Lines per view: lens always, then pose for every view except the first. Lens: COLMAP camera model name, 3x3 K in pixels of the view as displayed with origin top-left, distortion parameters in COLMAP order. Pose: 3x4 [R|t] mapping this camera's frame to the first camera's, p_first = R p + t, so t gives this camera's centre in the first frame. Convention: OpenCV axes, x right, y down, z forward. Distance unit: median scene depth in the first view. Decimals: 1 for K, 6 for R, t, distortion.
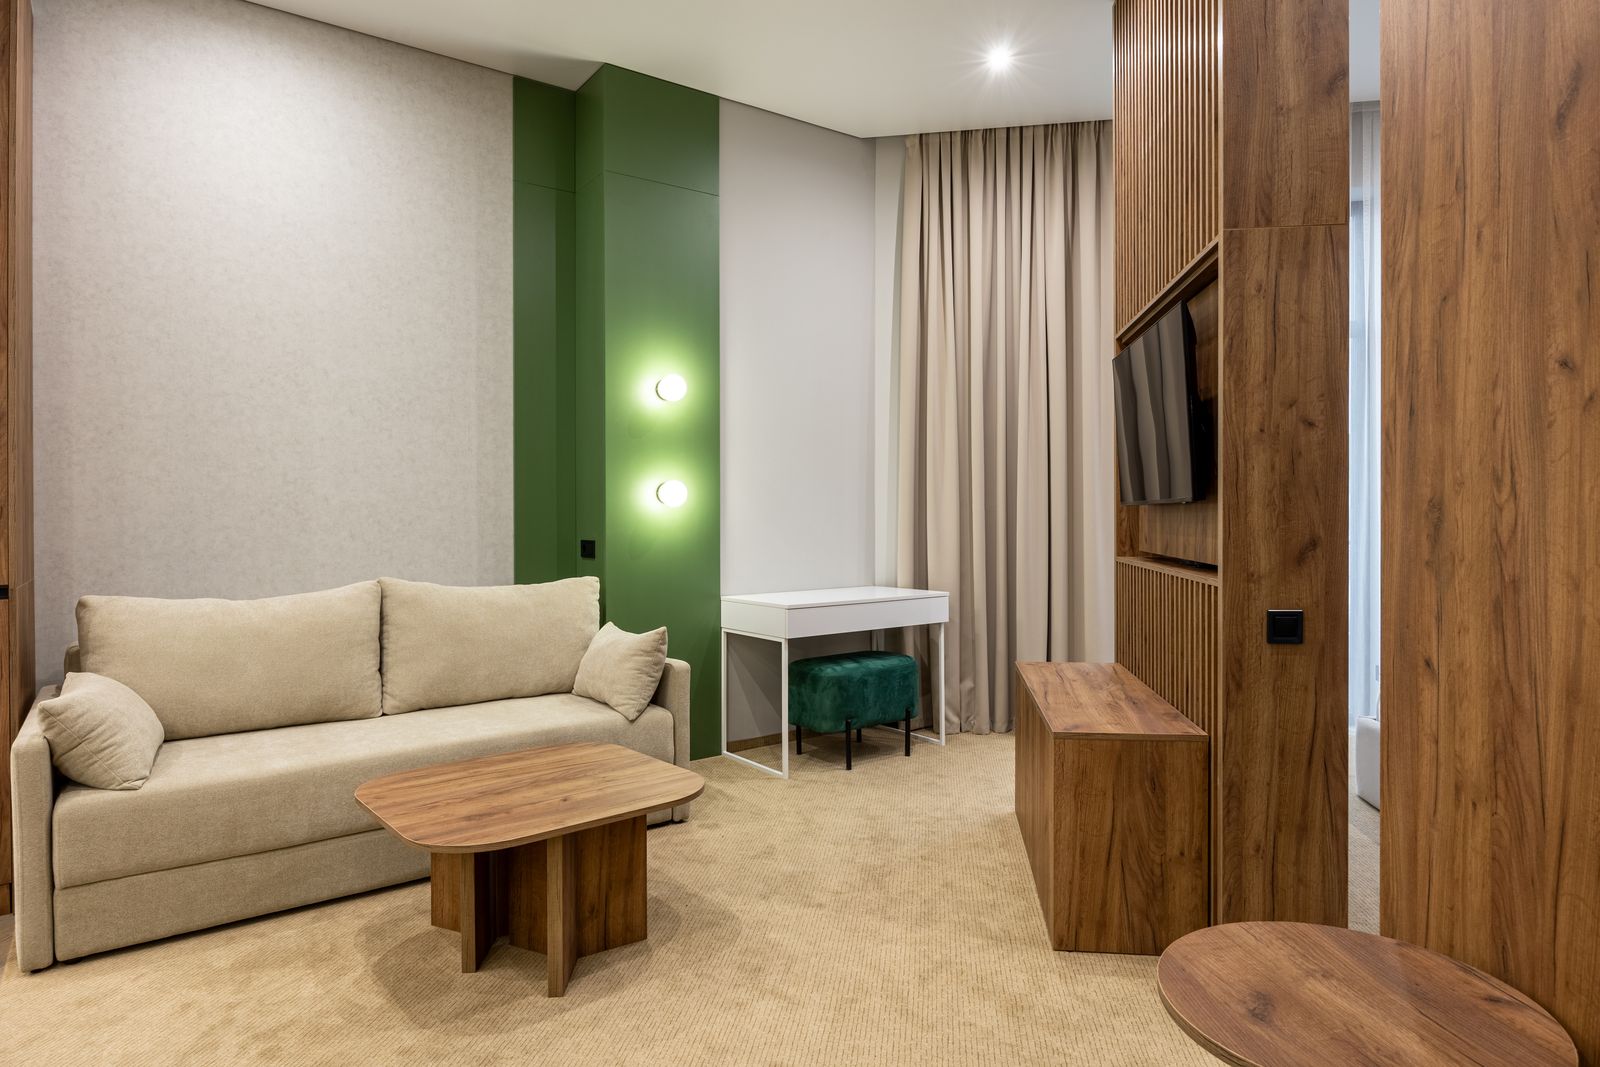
lens RADIAL K [[922.7, 0, 801.9], [0, 922.7, 527.9], [0, 0, 1]] dist [-0.013747, 0.000418]
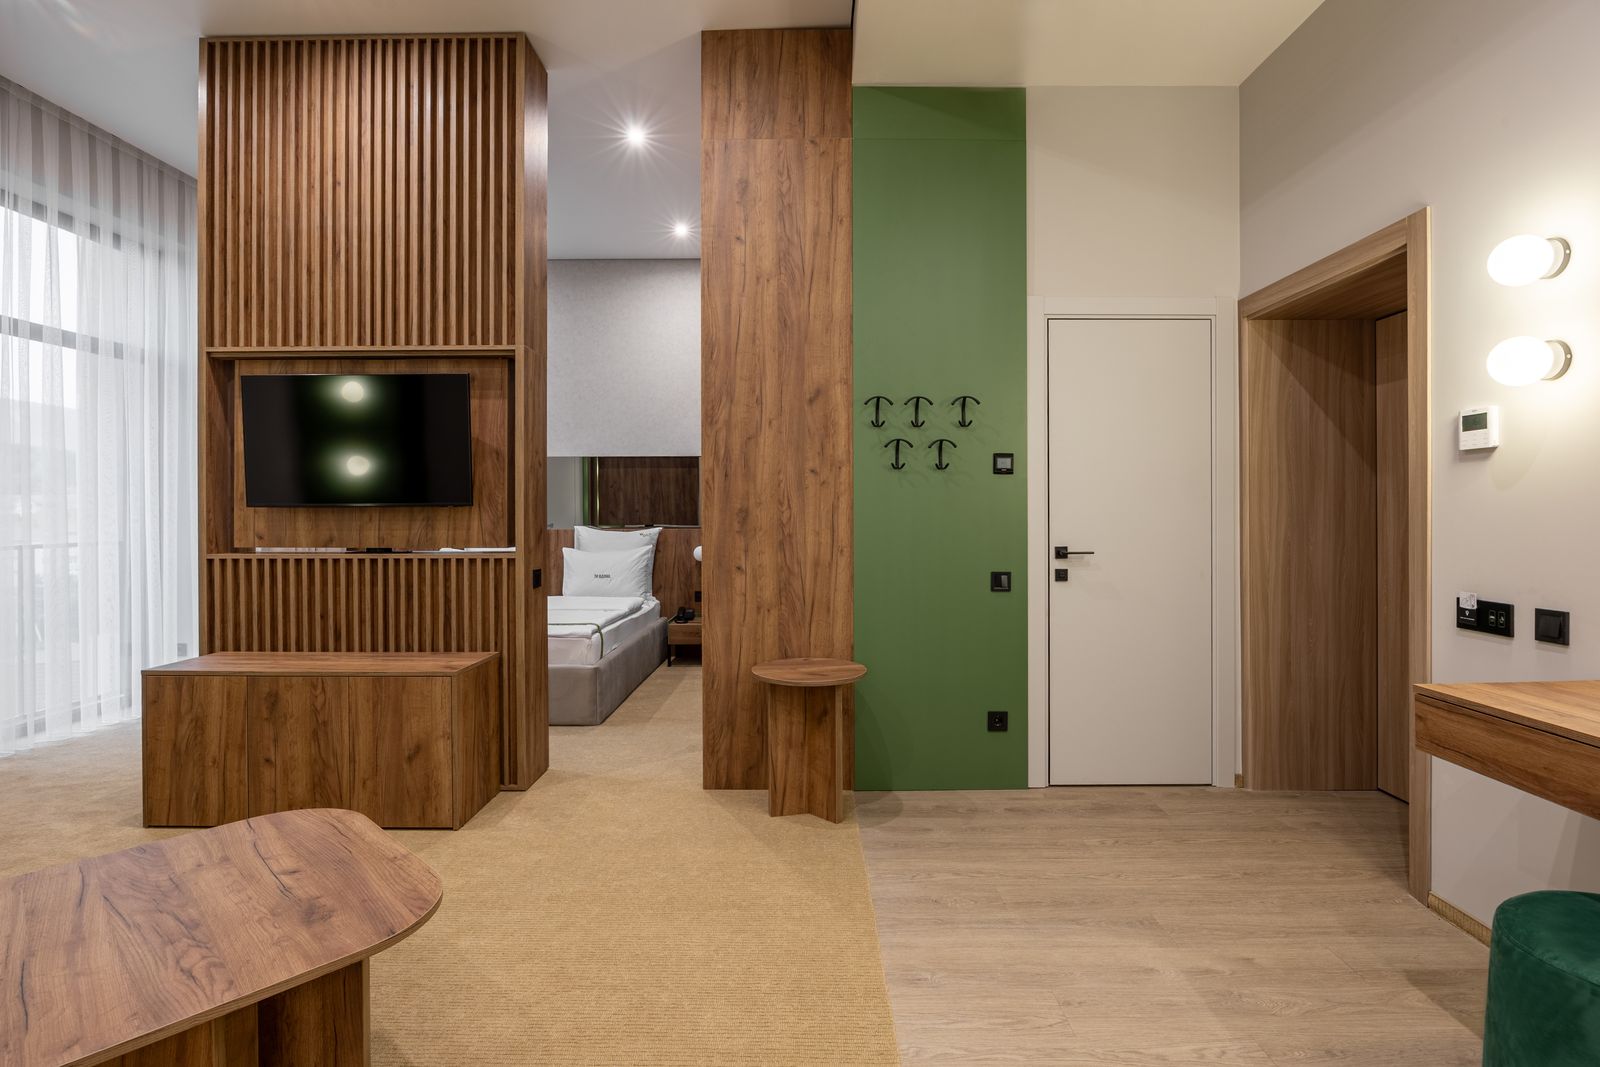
lens RADIAL K [[766.5, 0, 805.9], [0, 766.5, 530.2], [0, 0, 1]] dist [-0.012081, 0.000139]
pose [[-0.136227, -0.011387, 0.990612, -0.685971], [0.015707, 0.999783, 0.013653, 0.002333], [-0.990553, 0.017419, -0.136019, 0.468858]]
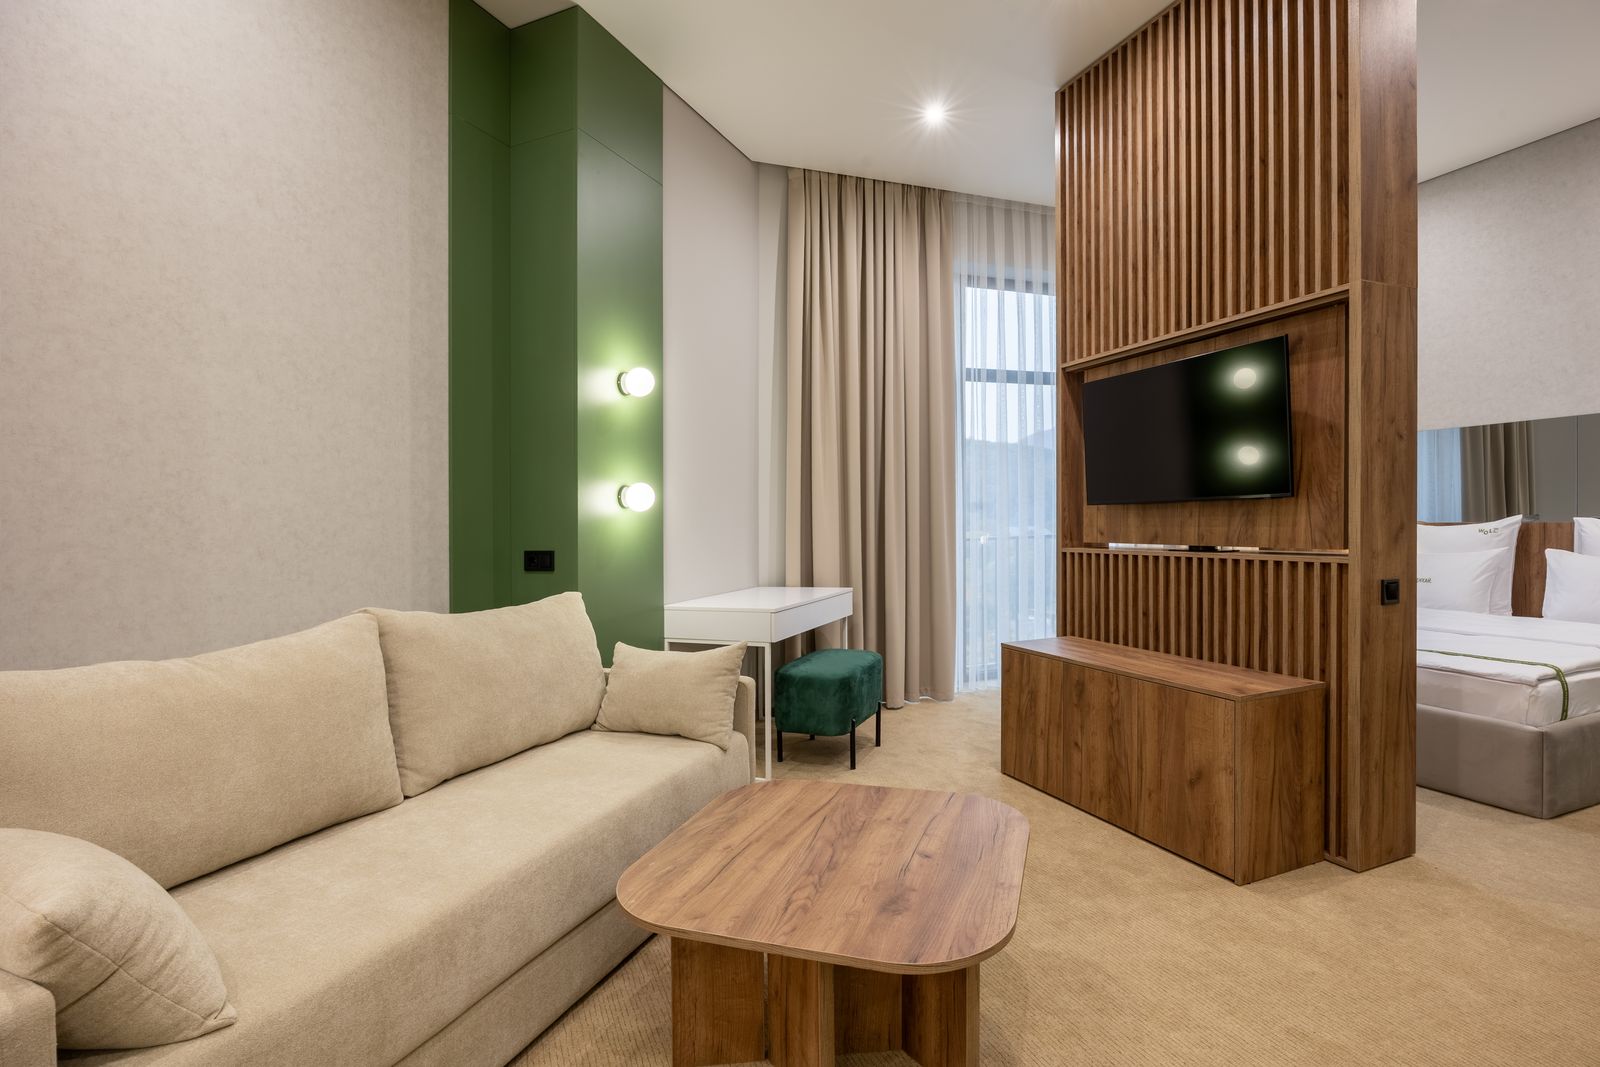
lens RADIAL K [[766.5, 0, 805.9], [0, 766.5, 530.2], [0, 0, 1]] dist [-0.012081, 0.000139]
pose [[0.861604, -0.019514, 0.507205, -0.497552], [0.023880, 0.999713, -0.002103, 0.002256], [-0.507019, 0.013924, 0.861823, 0.332477]]
